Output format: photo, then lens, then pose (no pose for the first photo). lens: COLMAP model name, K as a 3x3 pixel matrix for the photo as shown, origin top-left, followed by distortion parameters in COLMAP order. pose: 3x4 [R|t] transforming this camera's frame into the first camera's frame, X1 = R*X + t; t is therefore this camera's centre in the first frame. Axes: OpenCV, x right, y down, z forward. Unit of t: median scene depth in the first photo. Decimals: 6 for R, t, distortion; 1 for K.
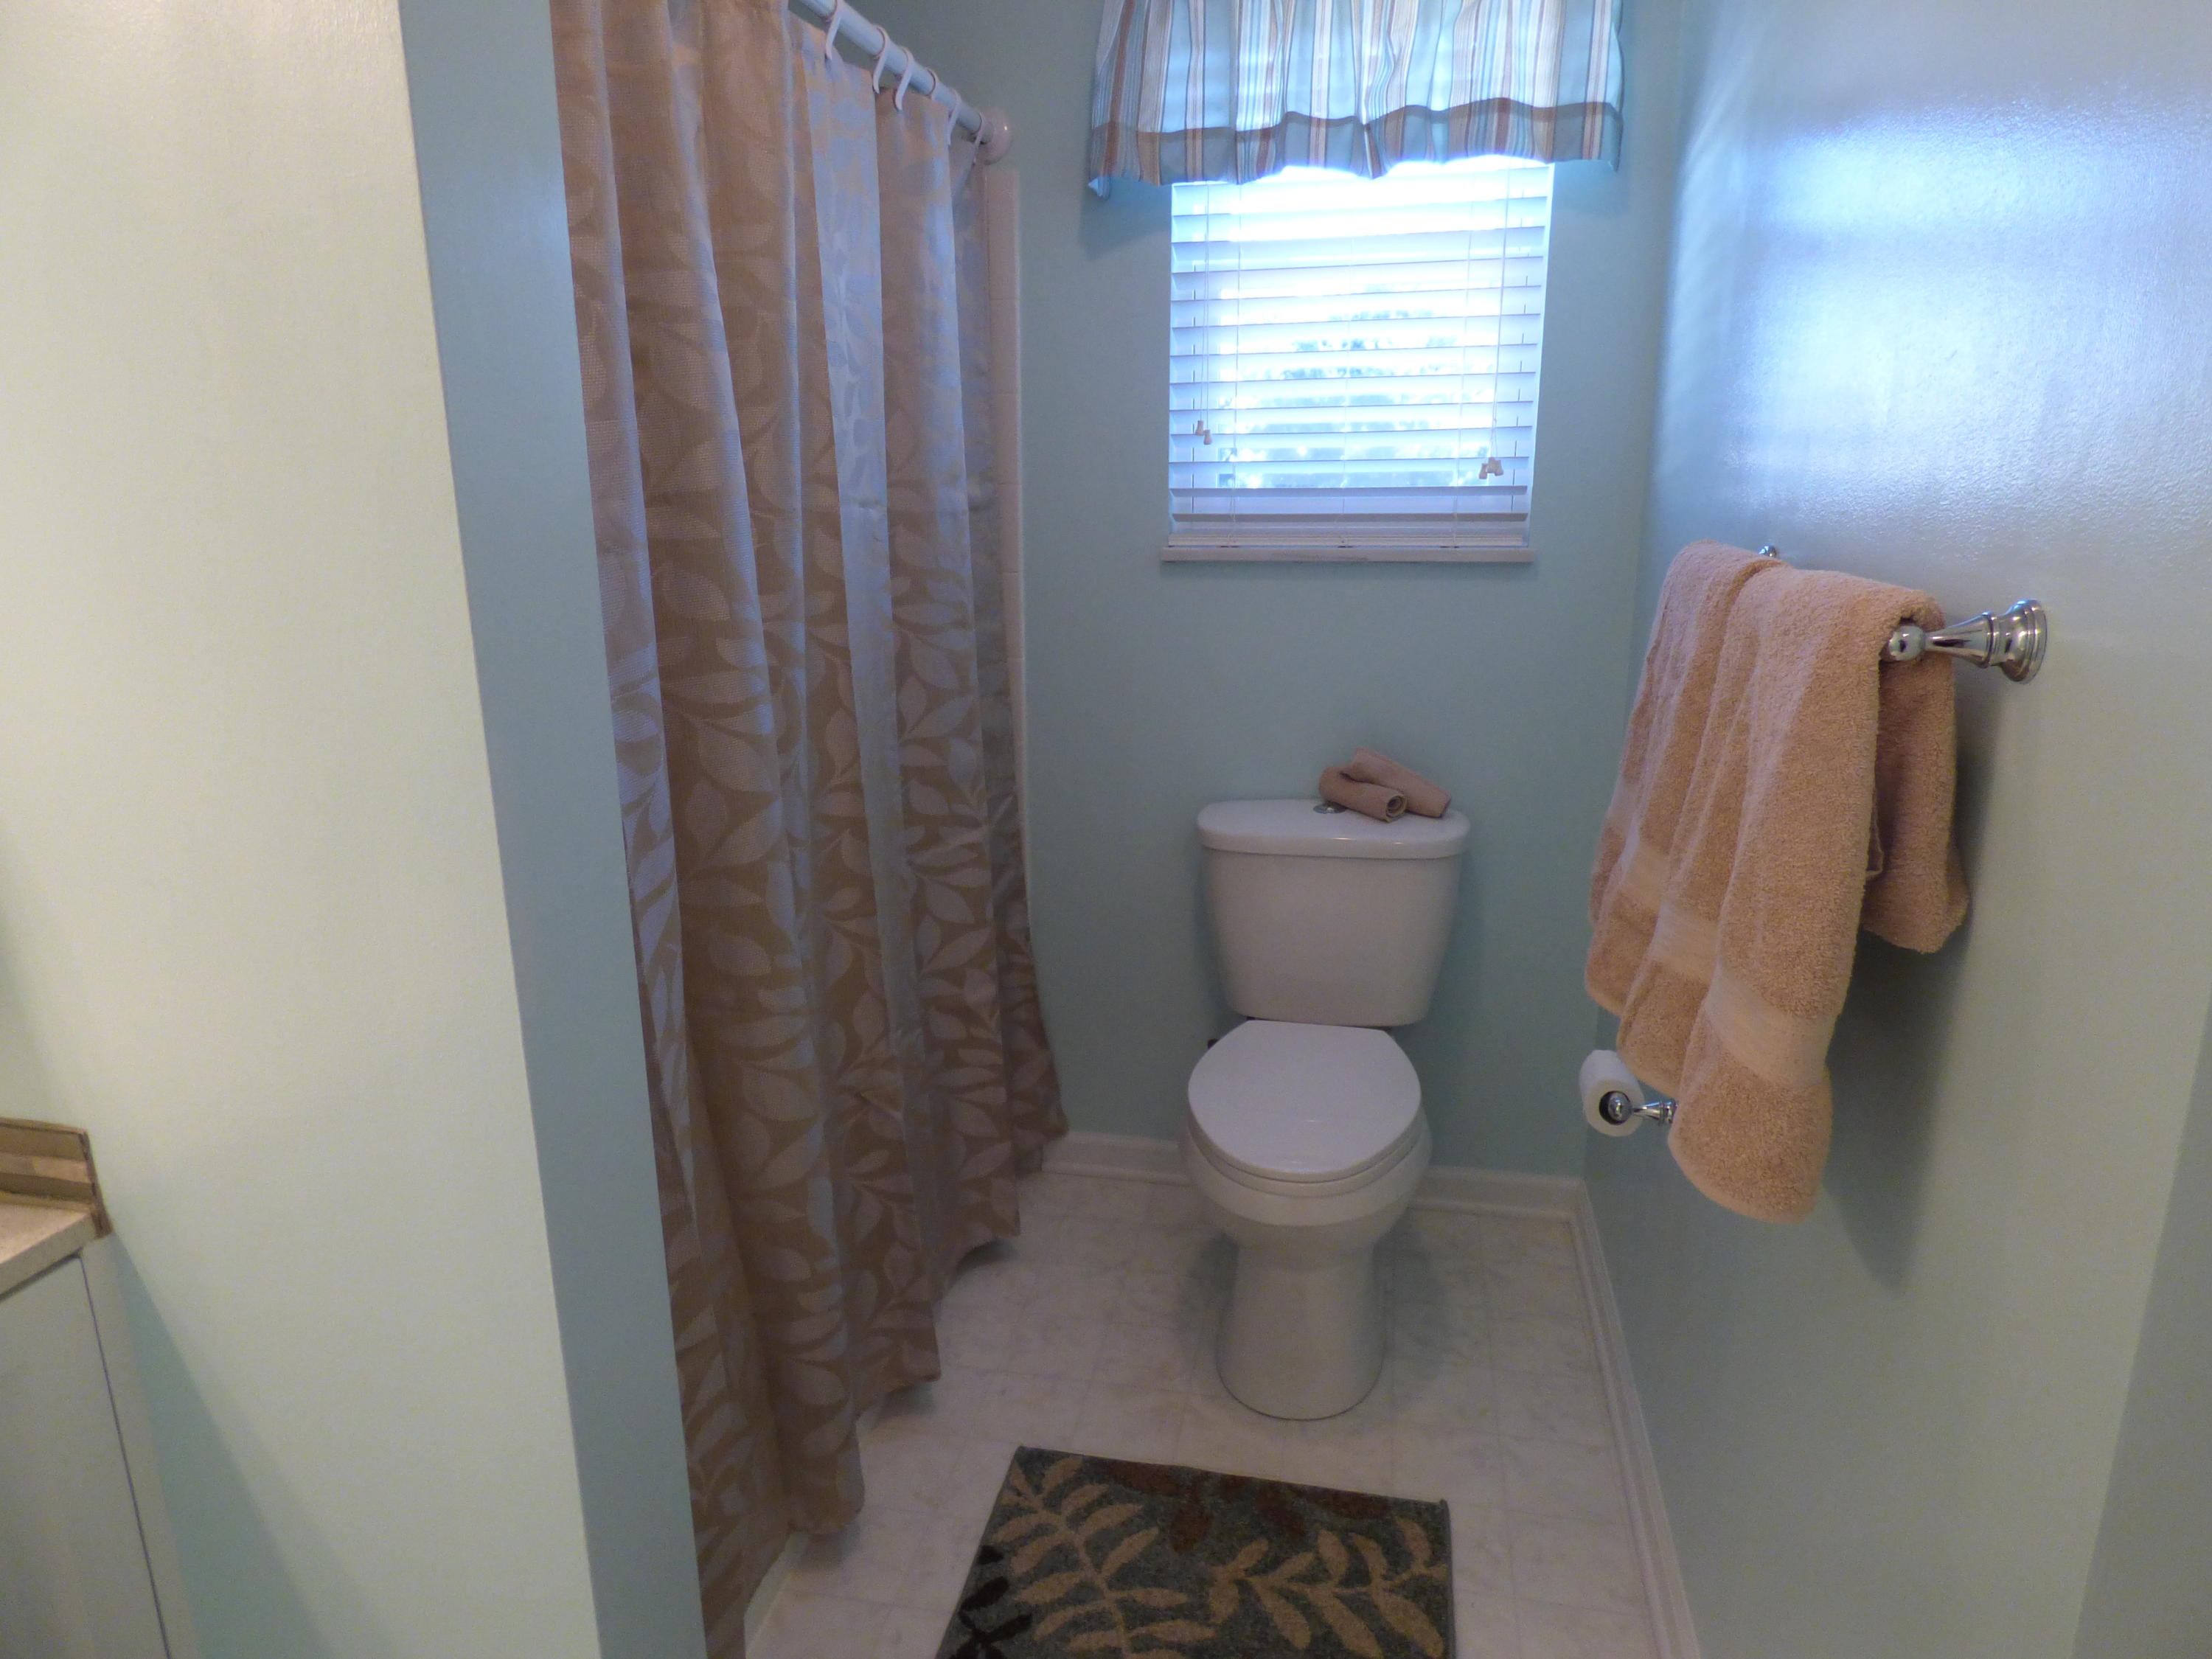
lens RADIAL K [[1384.3, 0, 1170.8], [0, 1384.3, 829.1], [0, 0, 1]] dist [-0.025682, 0.025830]
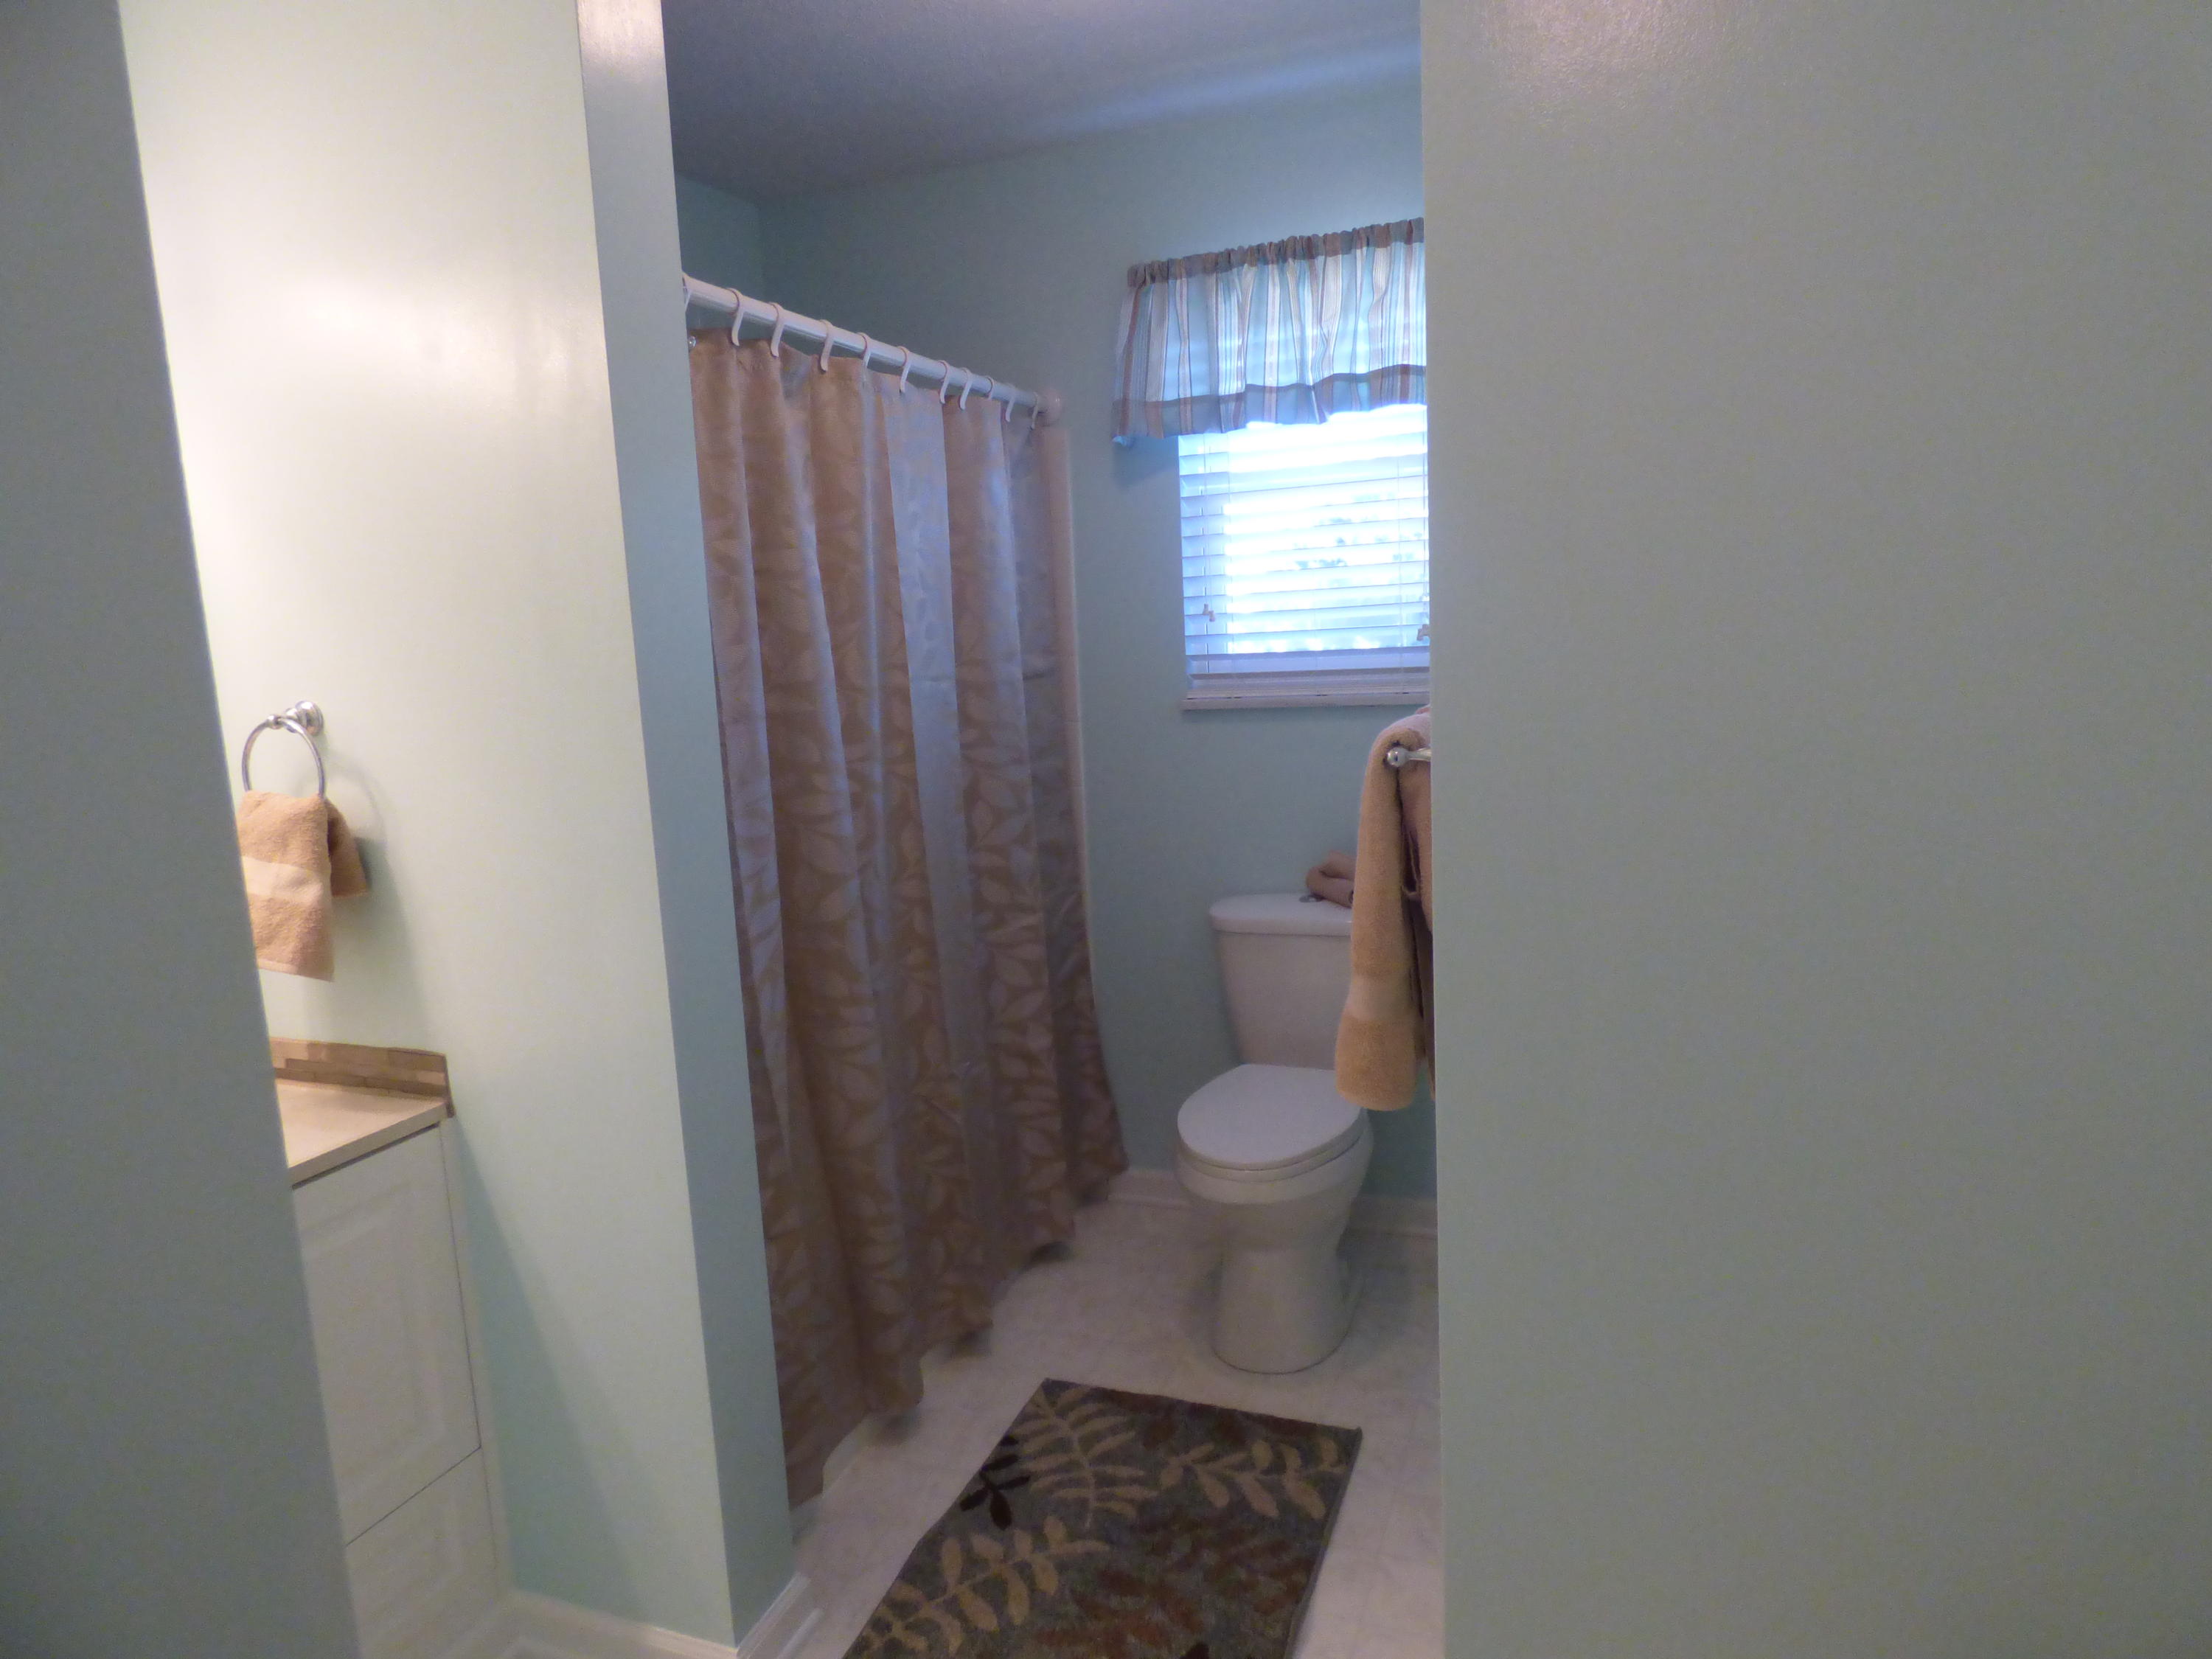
lens RADIAL K [[1327.6, 0, 1130.6], [0, 1327.6, 833.2], [0, 0, 1]] dist [-0.015141, -0.000822]
pose [[0.986598, -0.014952, -0.162484, 0.196515], [-0.000230, 0.995664, -0.093021, 0.049952], [0.163170, 0.091811, 0.982317, -0.298295]]
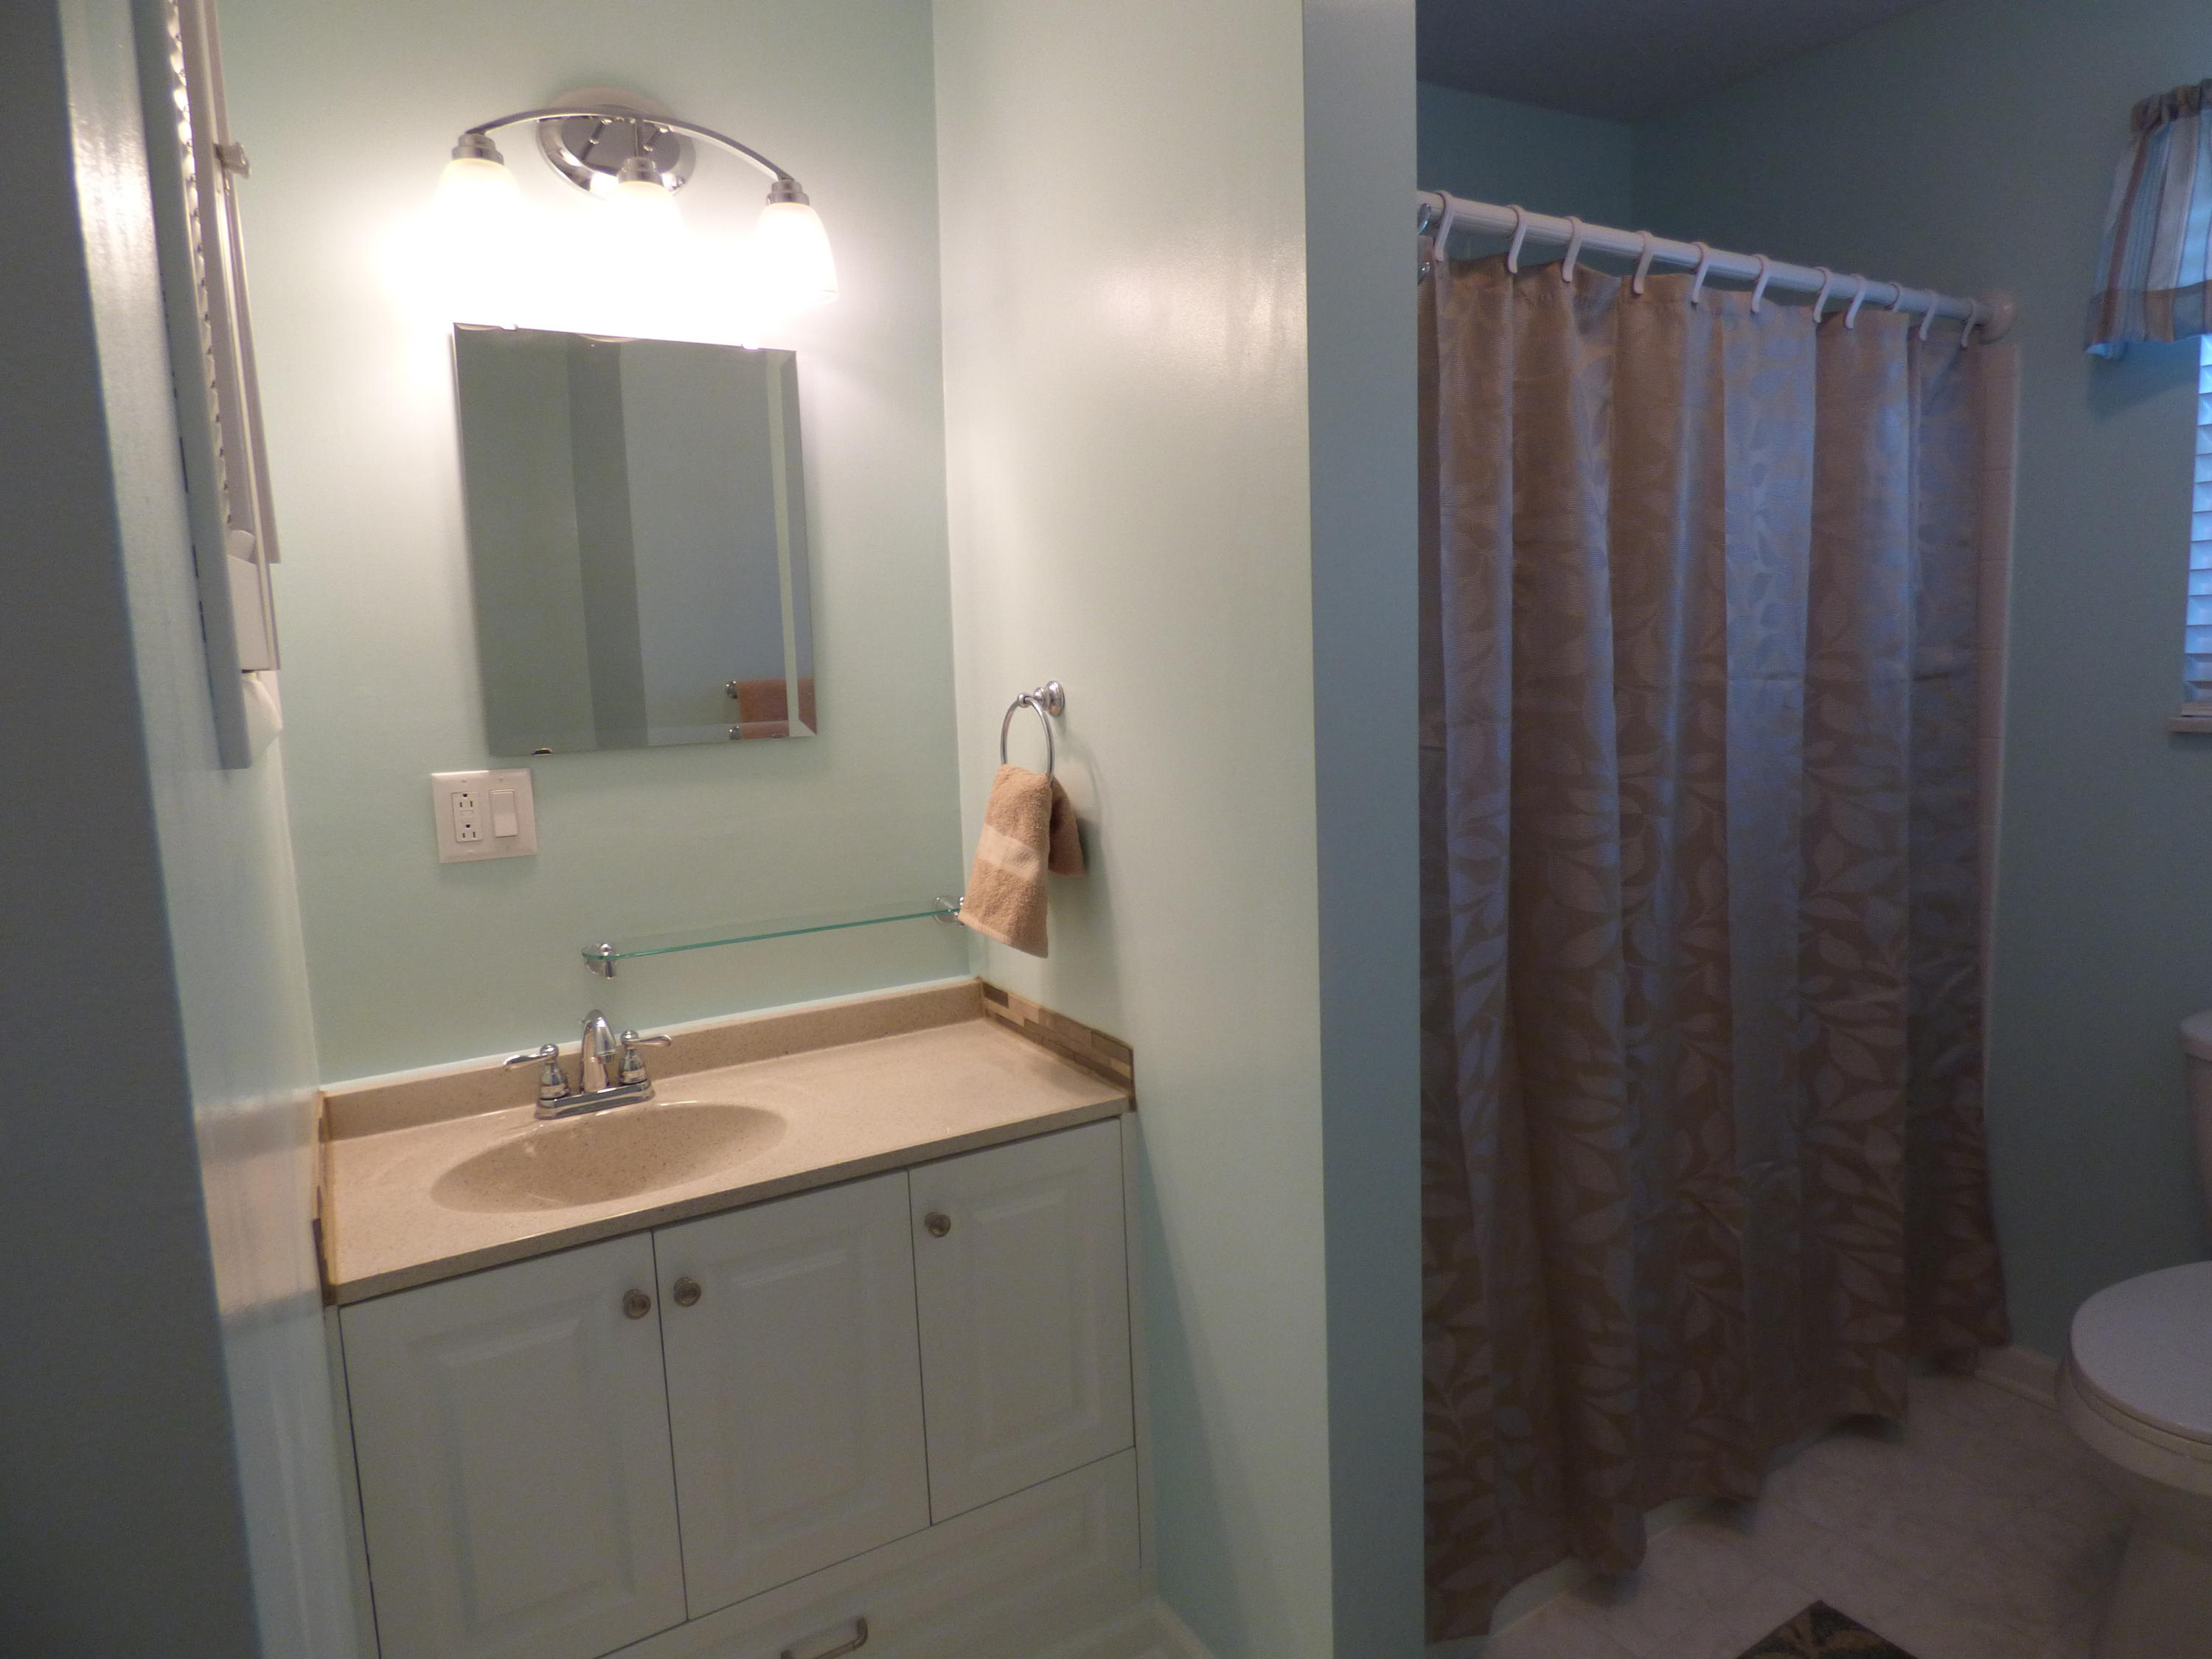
lens RADIAL K [[1343.0, 0, 1100.8], [0, 1343.0, 824.8], [0, 0, 1]] dist [-0.012495, -0.019392]
pose [[0.672432, 0.077236, -0.736118, 0.219082], [-0.151557, 0.987836, -0.034799, 0.003708], [0.724476, 0.134964, 0.675958, -0.112822]]
